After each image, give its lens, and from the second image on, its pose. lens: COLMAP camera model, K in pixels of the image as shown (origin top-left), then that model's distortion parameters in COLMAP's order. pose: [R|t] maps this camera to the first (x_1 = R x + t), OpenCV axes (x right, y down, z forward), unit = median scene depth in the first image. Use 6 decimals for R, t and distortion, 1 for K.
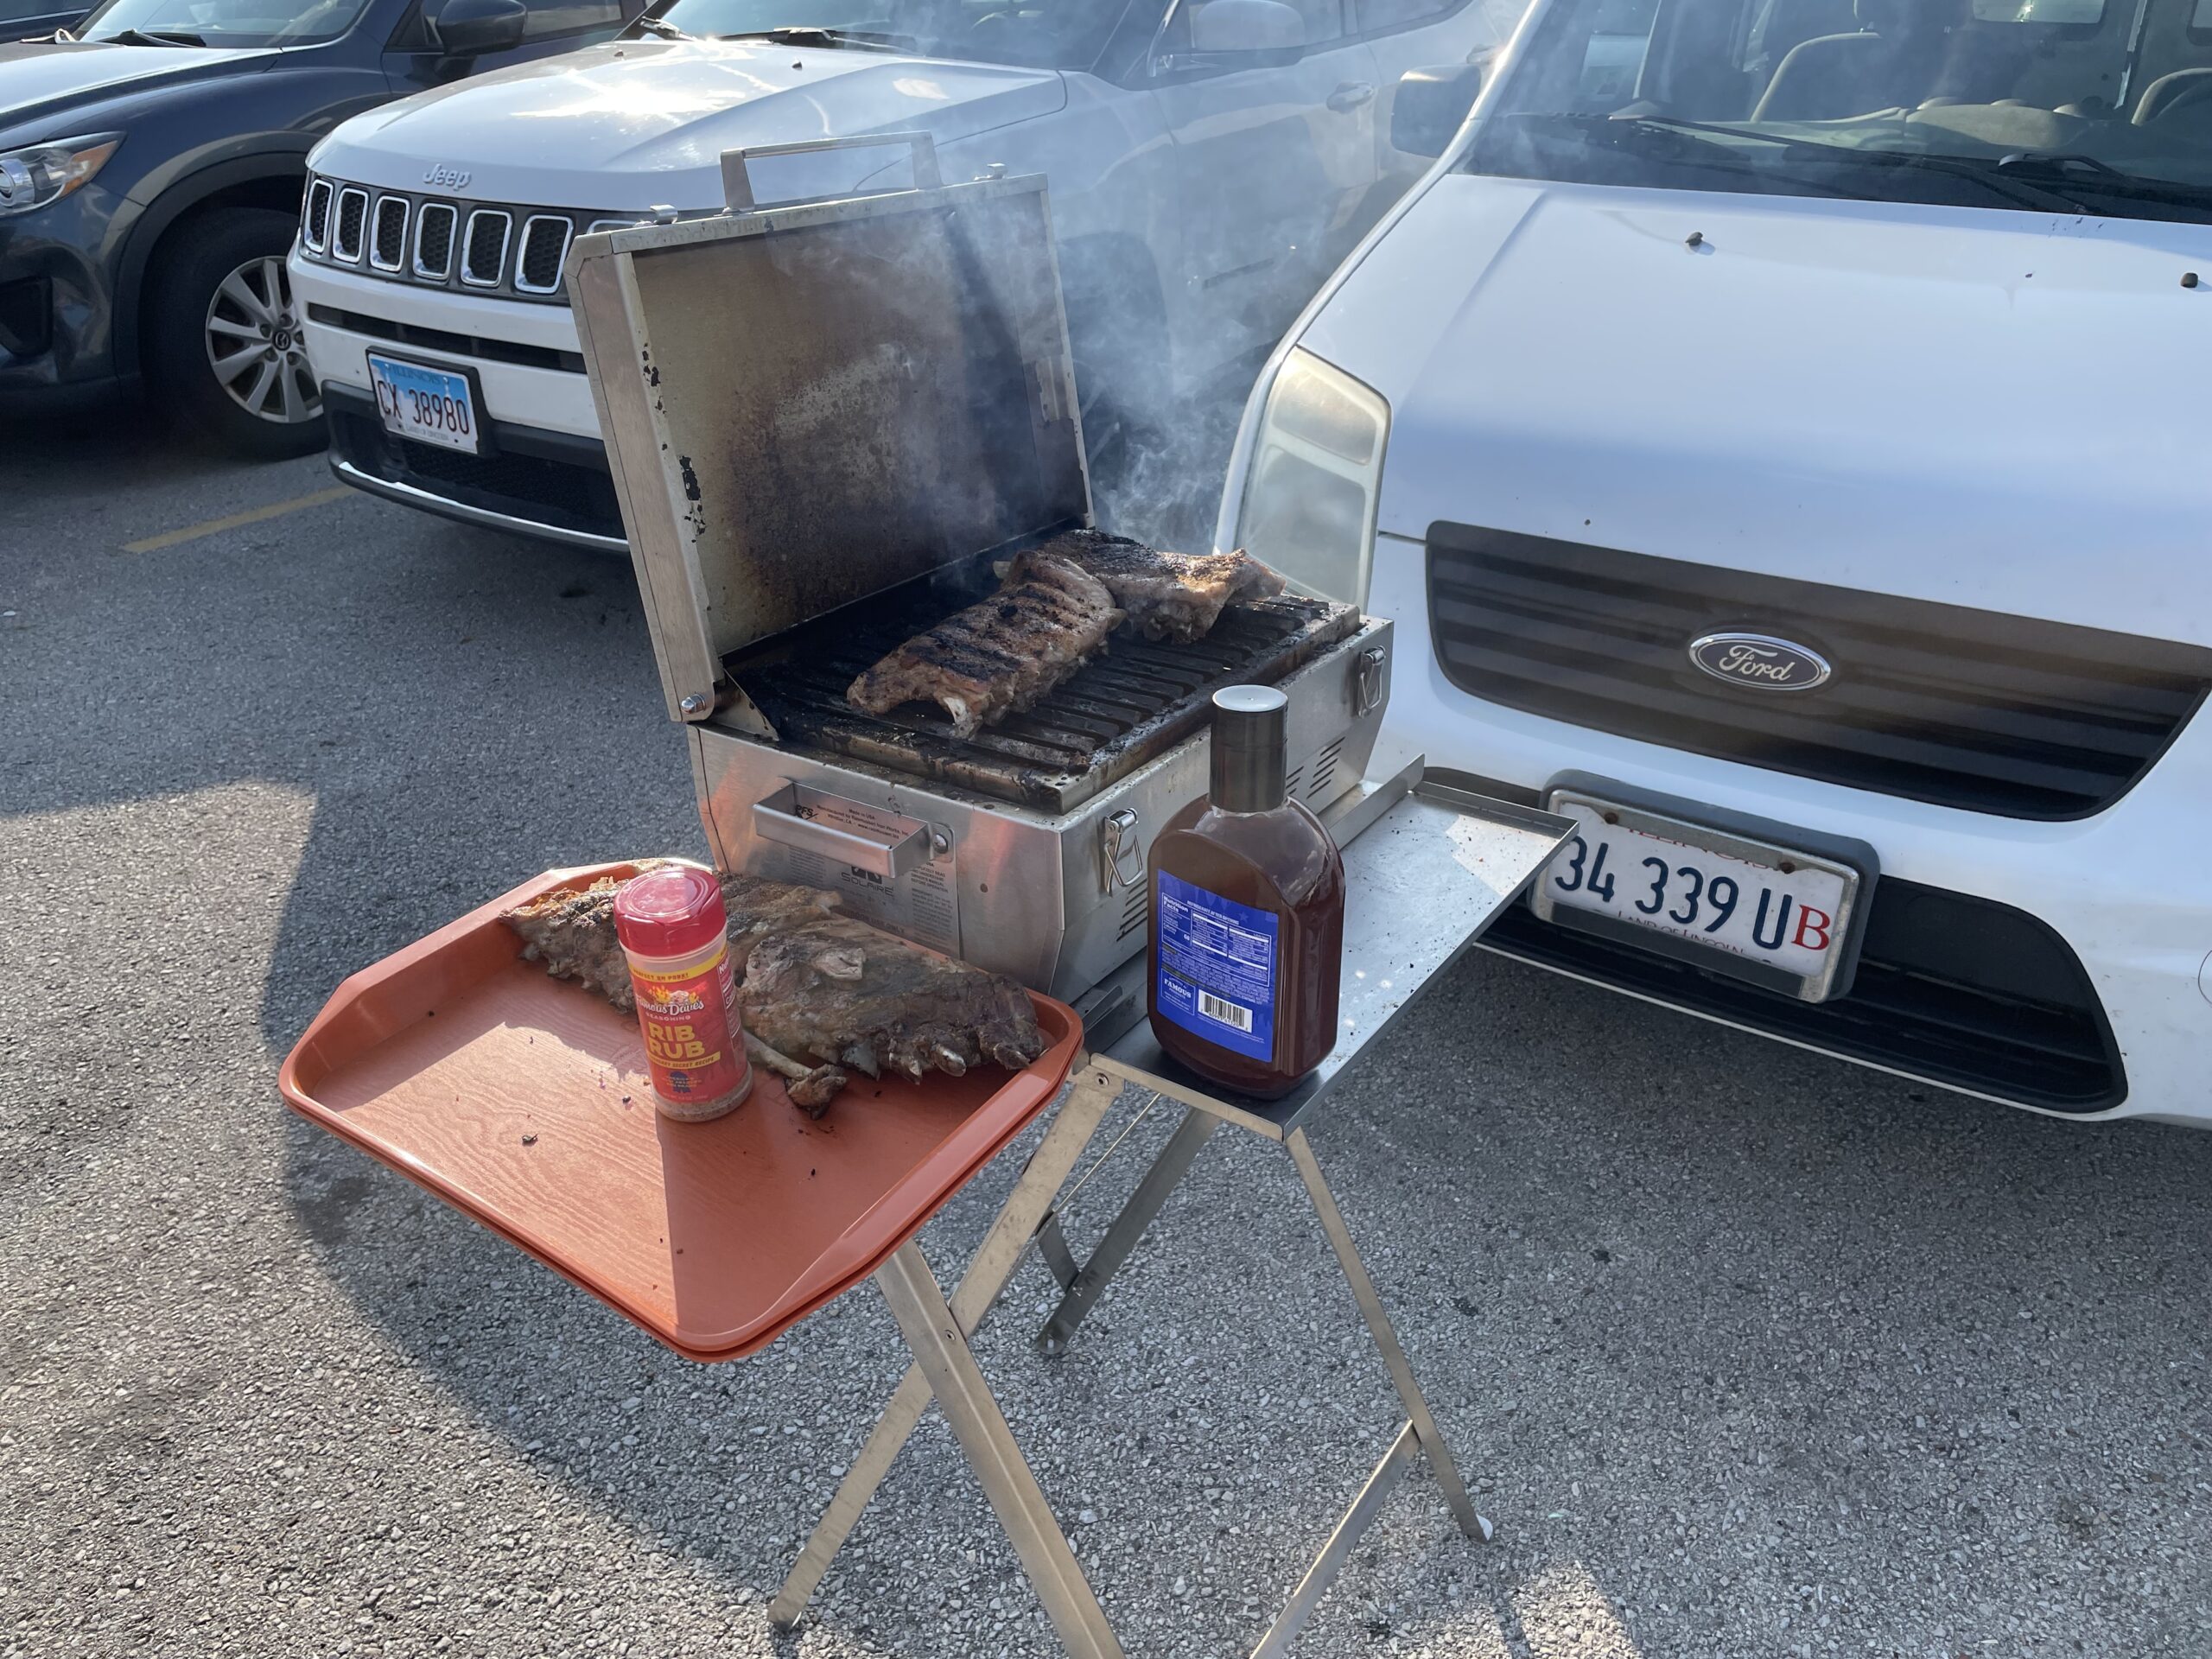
lens RADIAL K [[1684.8, 0, 1109.8], [0, 1684.8, 822.6], [0, 0, 1]] dist [0.049574, -0.058374]
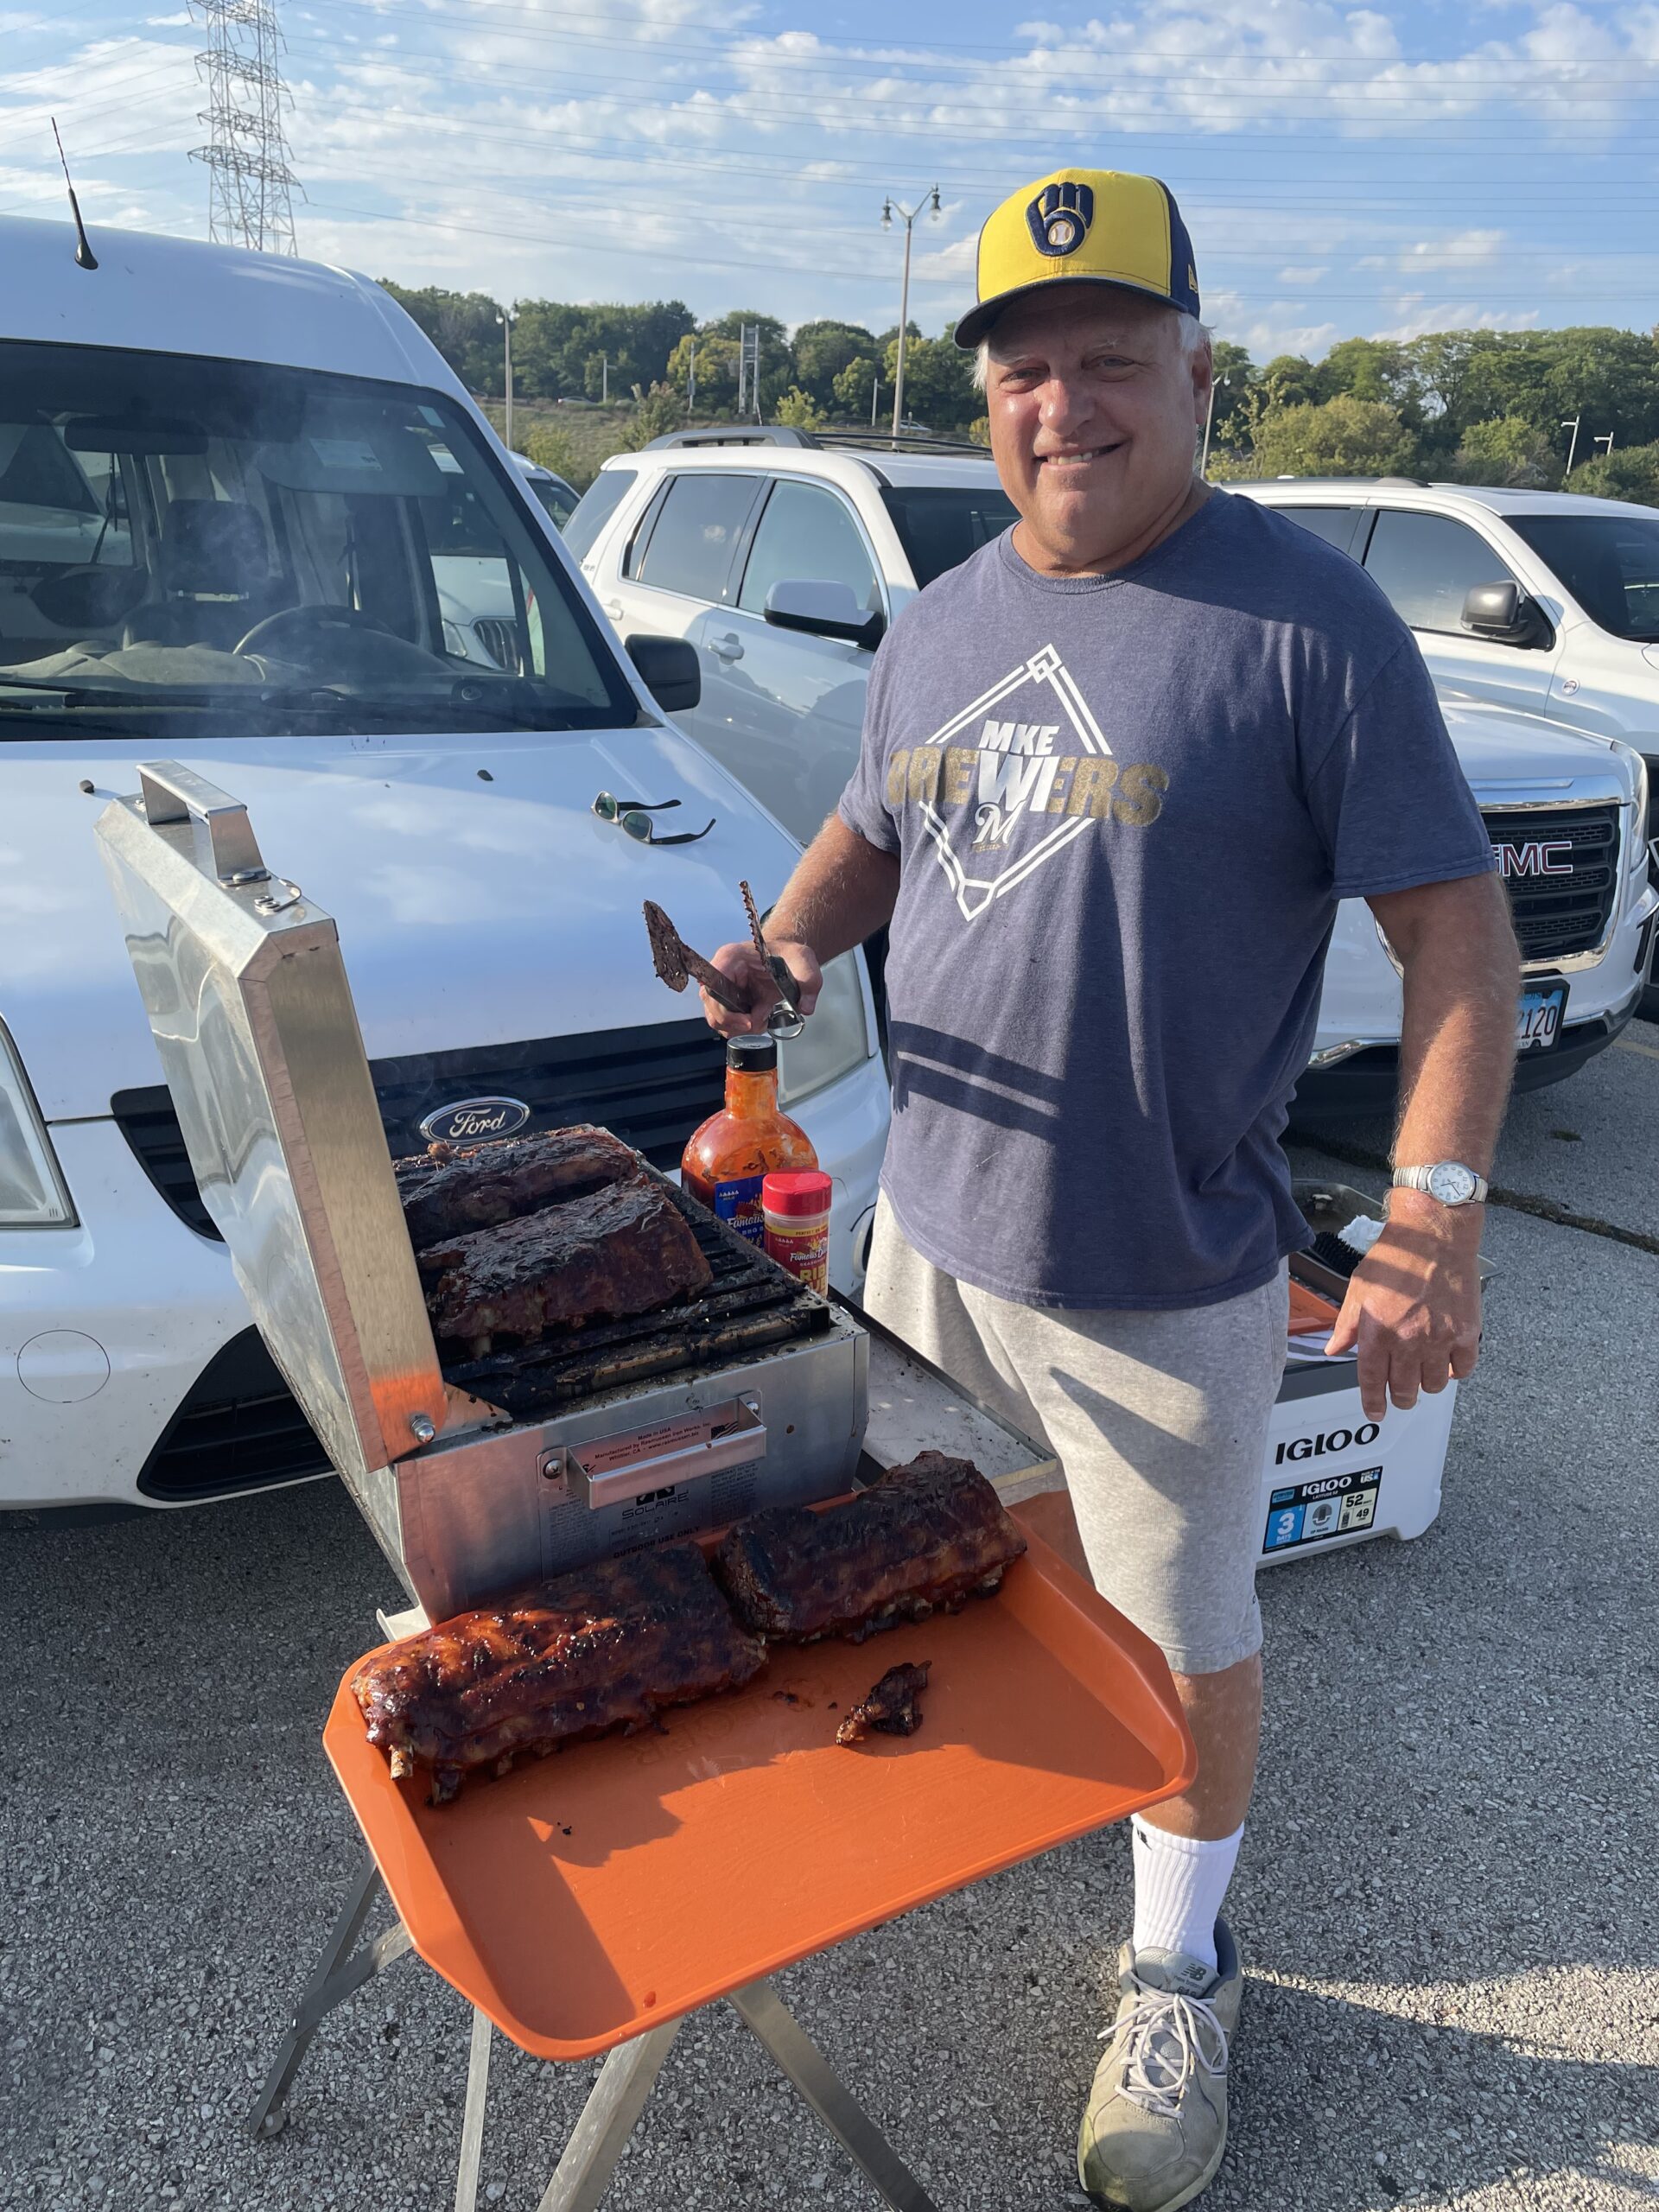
lens RADIAL K [[1684.8, 0, 852.1], [0, 1684.8, 1101.5], [0, 0, 1]] dist [0.049574, -0.058374]
pose [[0.400285, -0.274319, 0.874369, -0.606067], [0.372827, 0.920359, 0.118068, -0.170401], [-0.837121, 0.278728, 0.470679, 0.270174]]
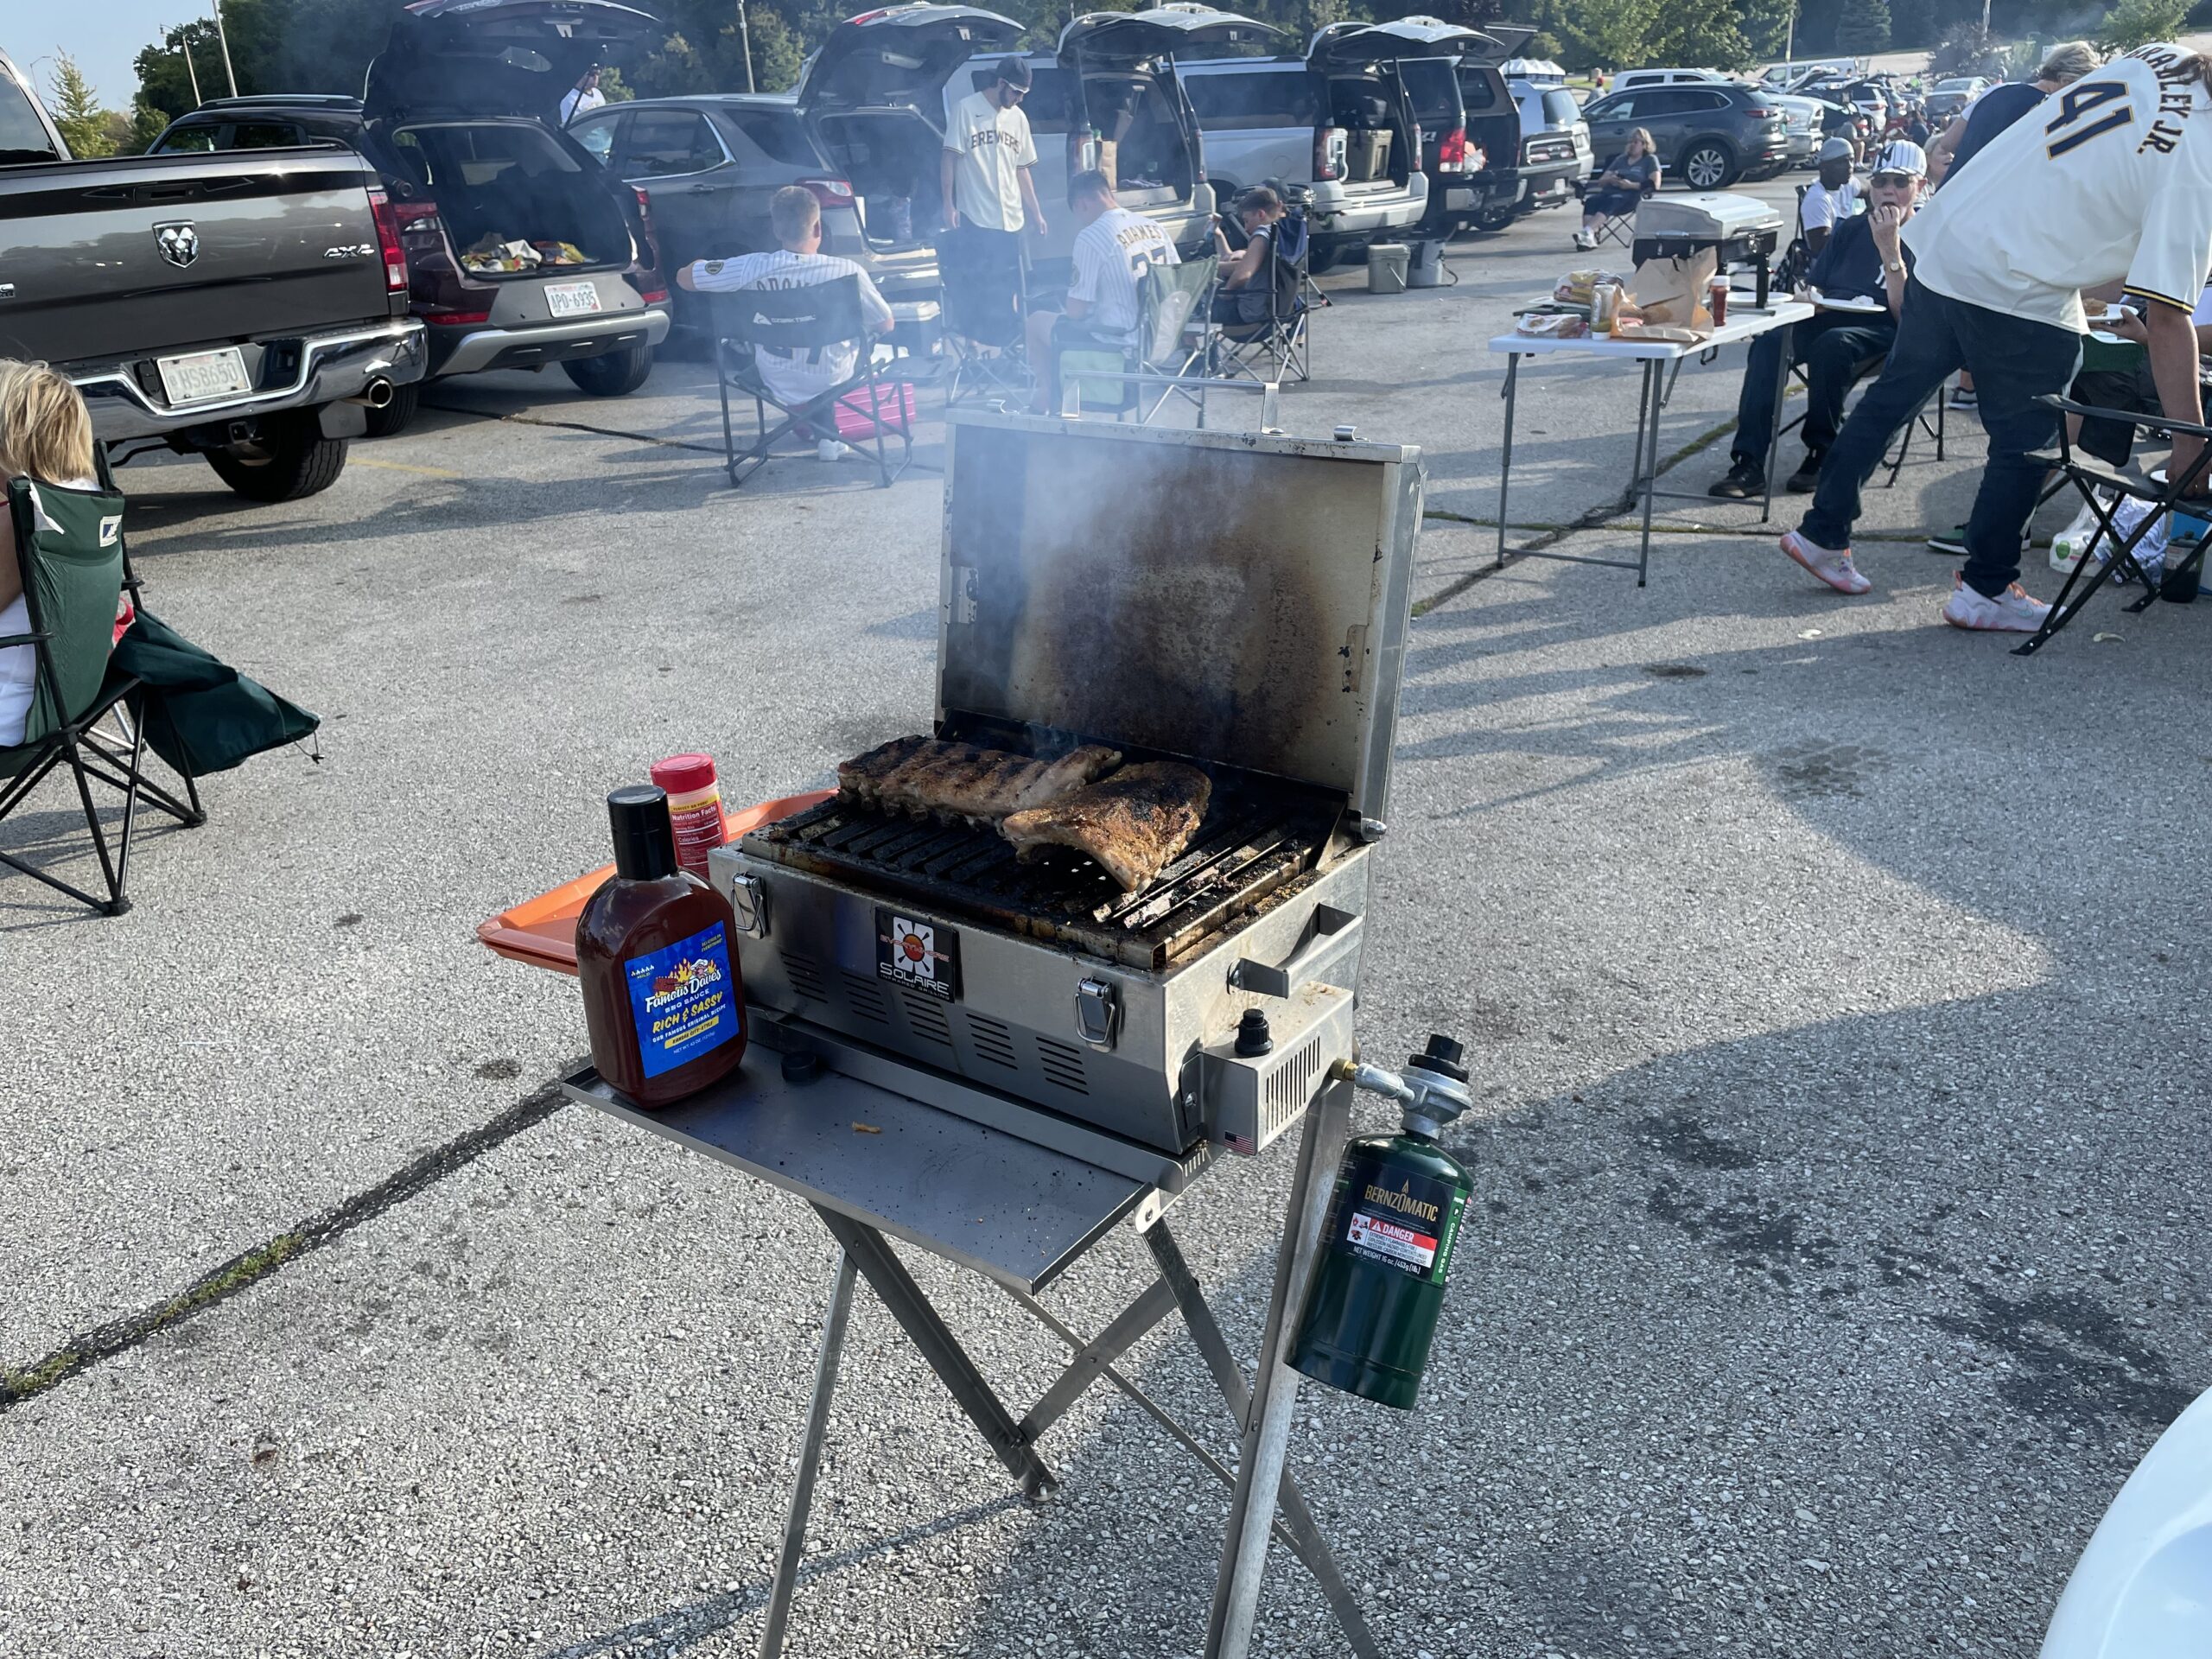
lens RADIAL K [[1684.8, 0, 1087.6], [0, 1684.8, 823.7], [0, 0, 1]] dist [0.049574, -0.058374]
pose [[-0.030265, 0.376894, -0.925762, 0.765107], [-0.412566, 0.838899, 0.355018, -0.392854], [0.910425, 0.392682, 0.130104, 0.674002]]
